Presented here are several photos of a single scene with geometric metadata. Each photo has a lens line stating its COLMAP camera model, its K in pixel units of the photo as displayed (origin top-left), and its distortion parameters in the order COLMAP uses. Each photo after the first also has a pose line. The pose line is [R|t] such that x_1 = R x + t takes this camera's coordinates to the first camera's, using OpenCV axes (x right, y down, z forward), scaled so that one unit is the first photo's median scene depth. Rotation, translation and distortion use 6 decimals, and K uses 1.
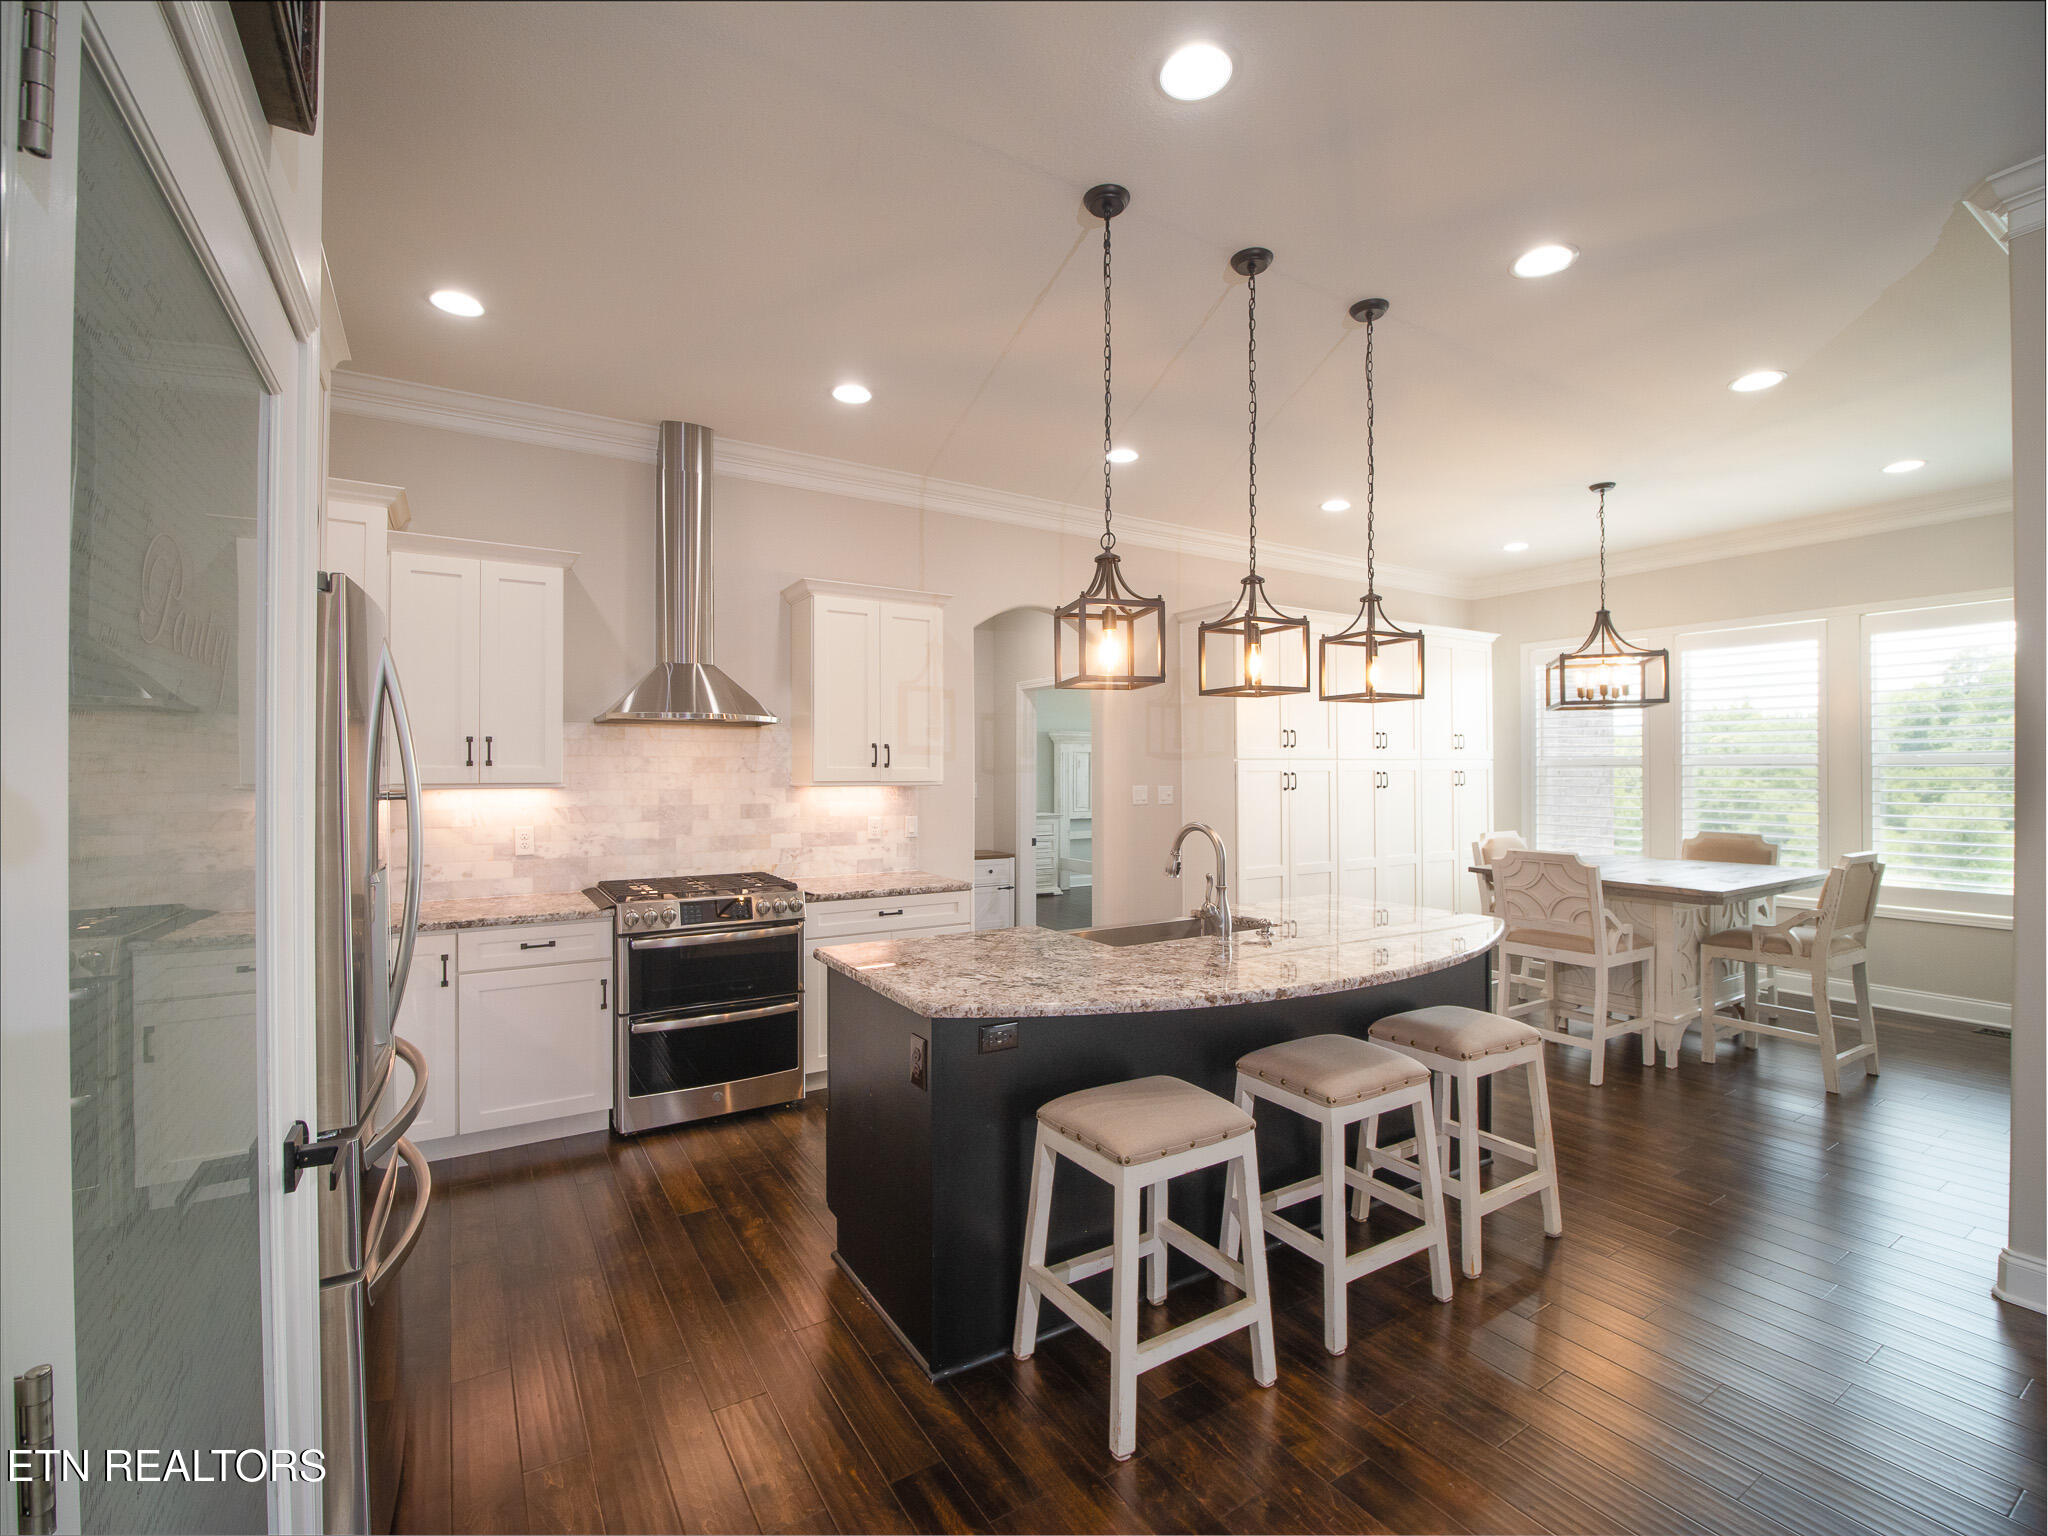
lens RADIAL K [[928.1, 0, 1037.9], [0, 928.1, 768.5], [0, 0, 1]] dist [-0.012852, 0.000087]
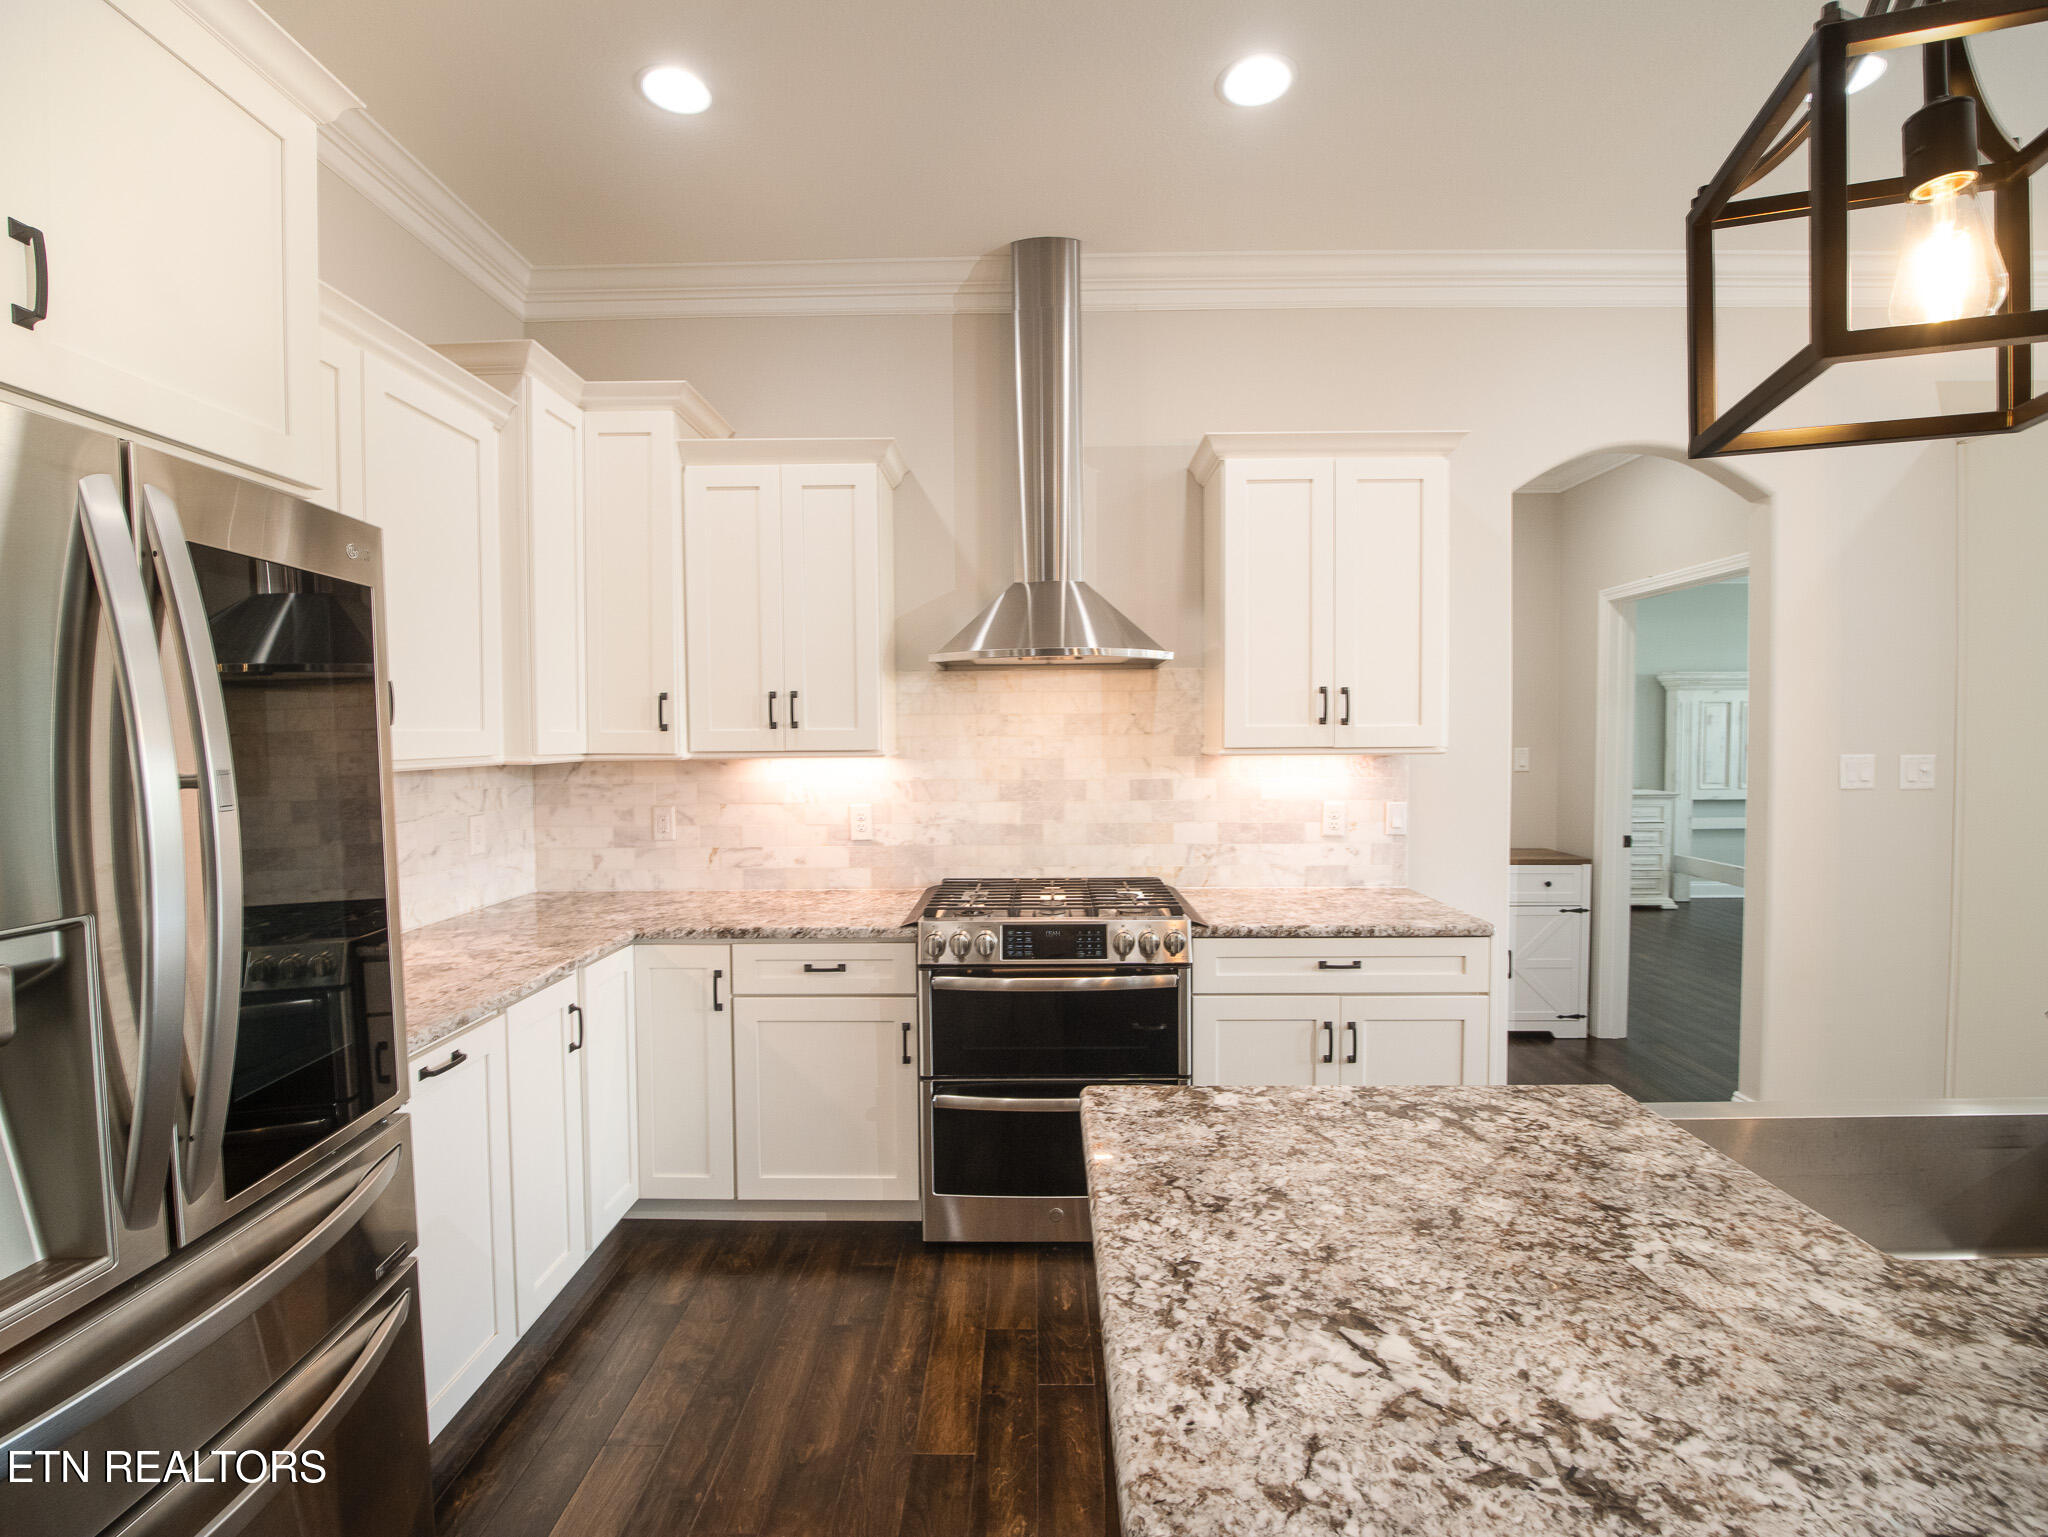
lens RADIAL K [[923.5, 0, 1017.6], [0, 923.5, 774.5], [0, 0, 1]] dist [-0.009151, -0.000091]
pose [[0.828844, 0.016481, -0.559237, 0.001715], [0.009182, 0.999031, 0.043050, 0.003589], [0.559405, -0.040817, 0.827889, 0.382342]]
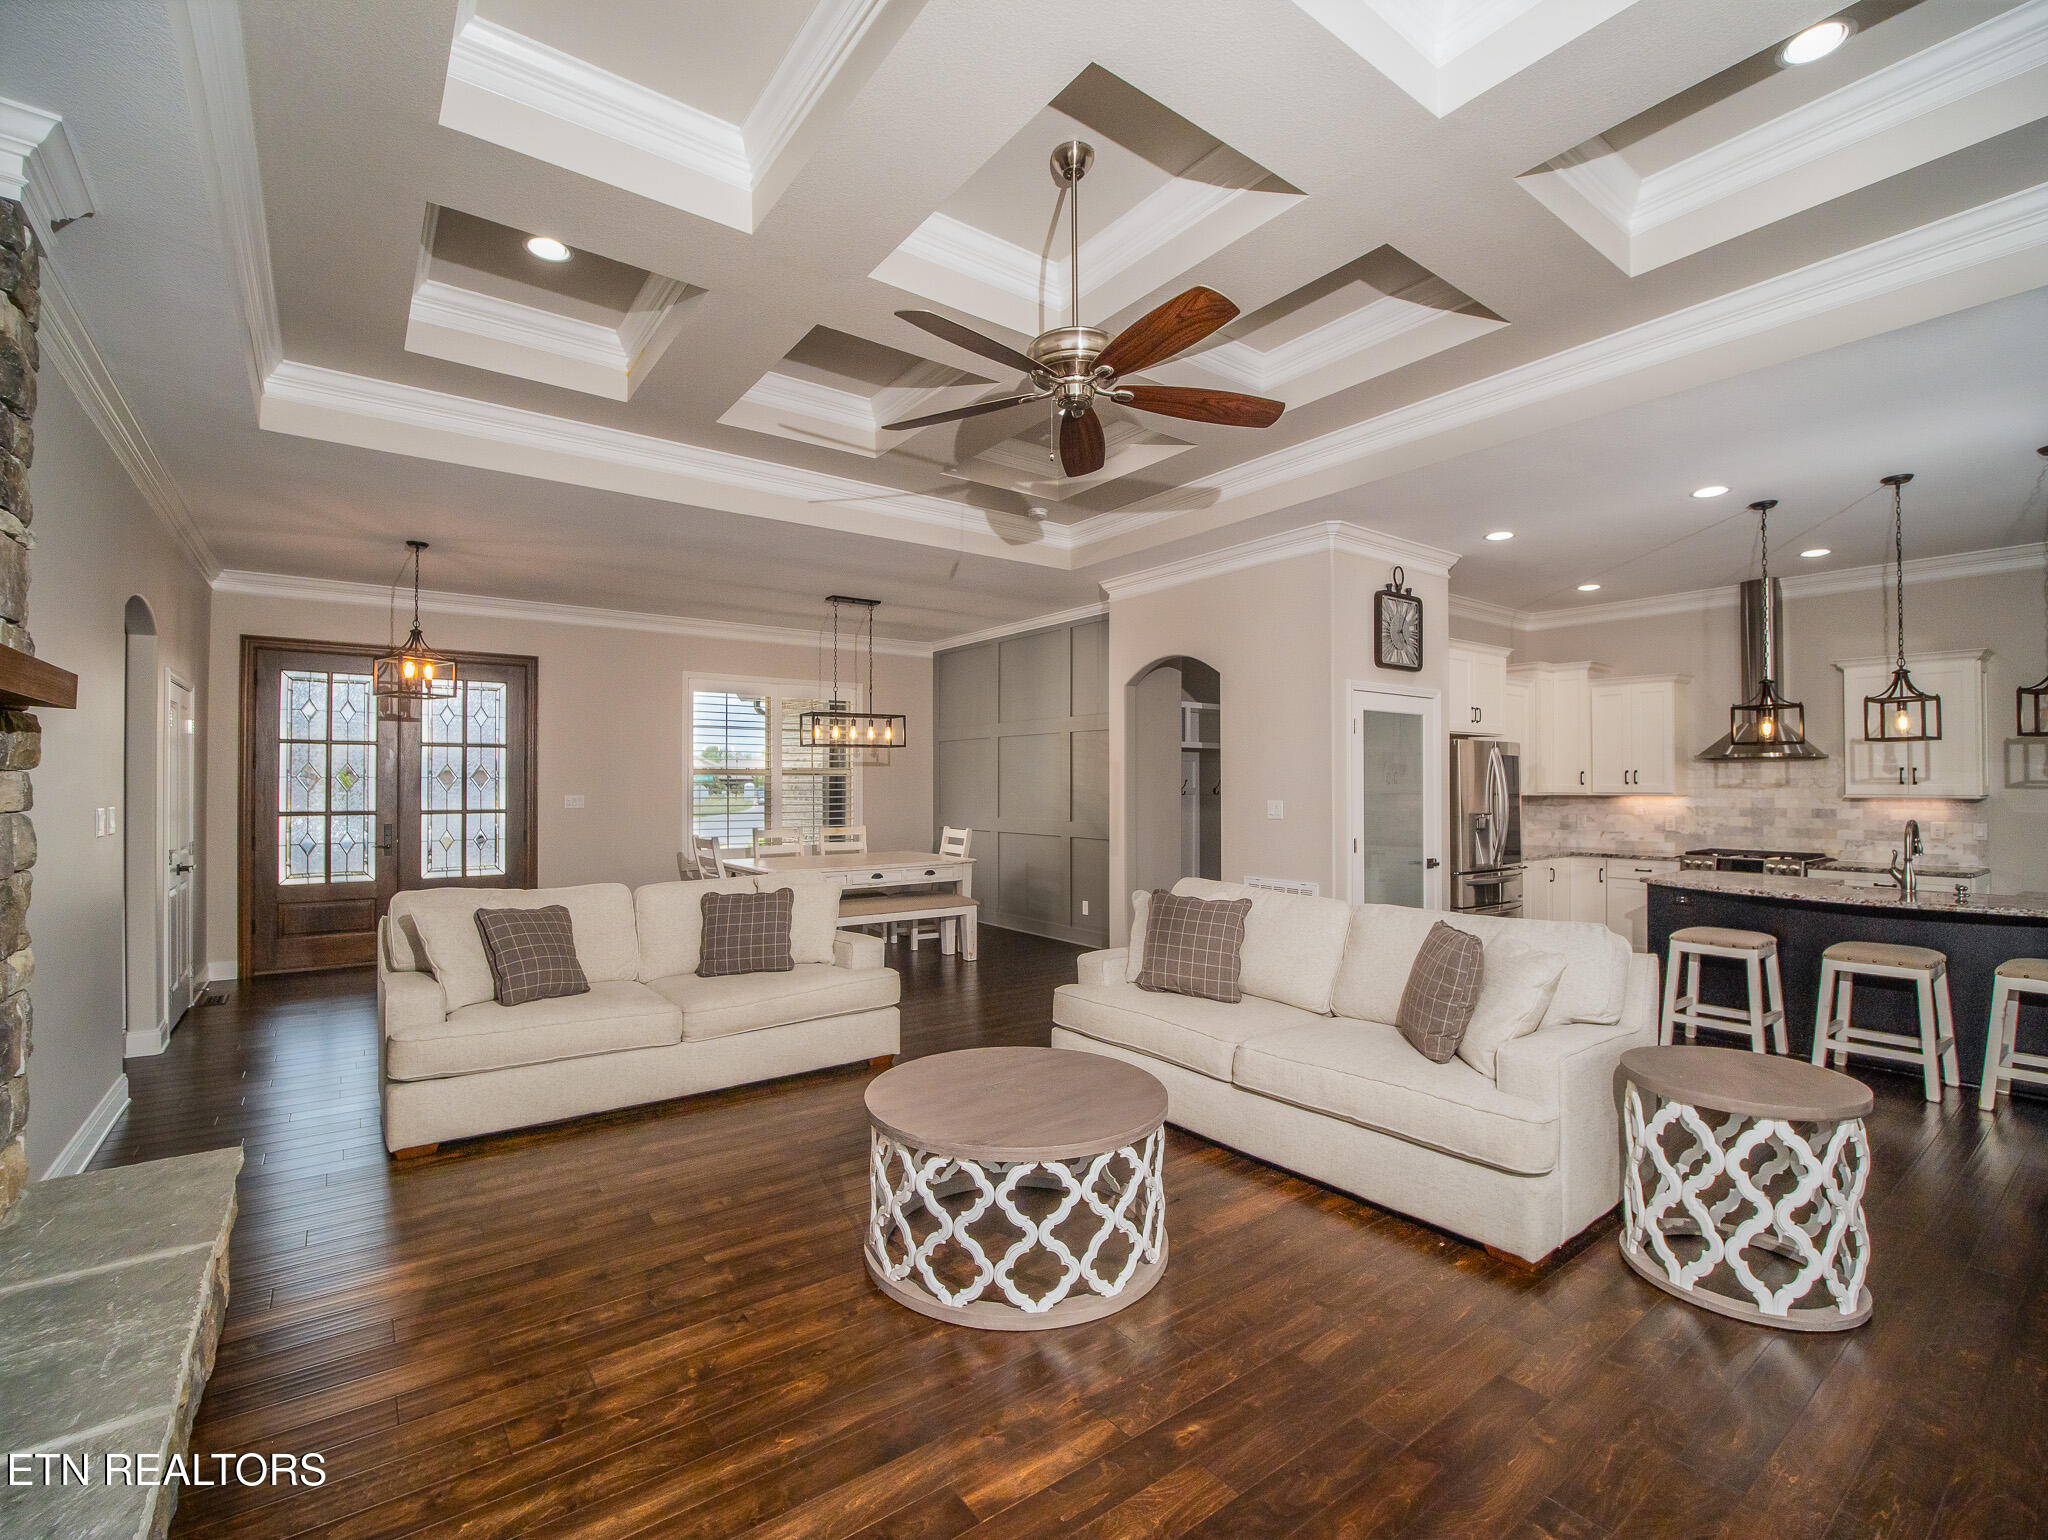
lens RADIAL K [[905.4, 0, 1049.9], [0, 905.4, 773.8], [0, 0, 1]] dist [-0.023906, -0.000269]
pose [[0.082440, -0.017494, -0.996442, 1.075658], [-0.007143, 0.999810, -0.018144, 0.017633], [0.996570, 0.008613, 0.082299, -0.387746]]
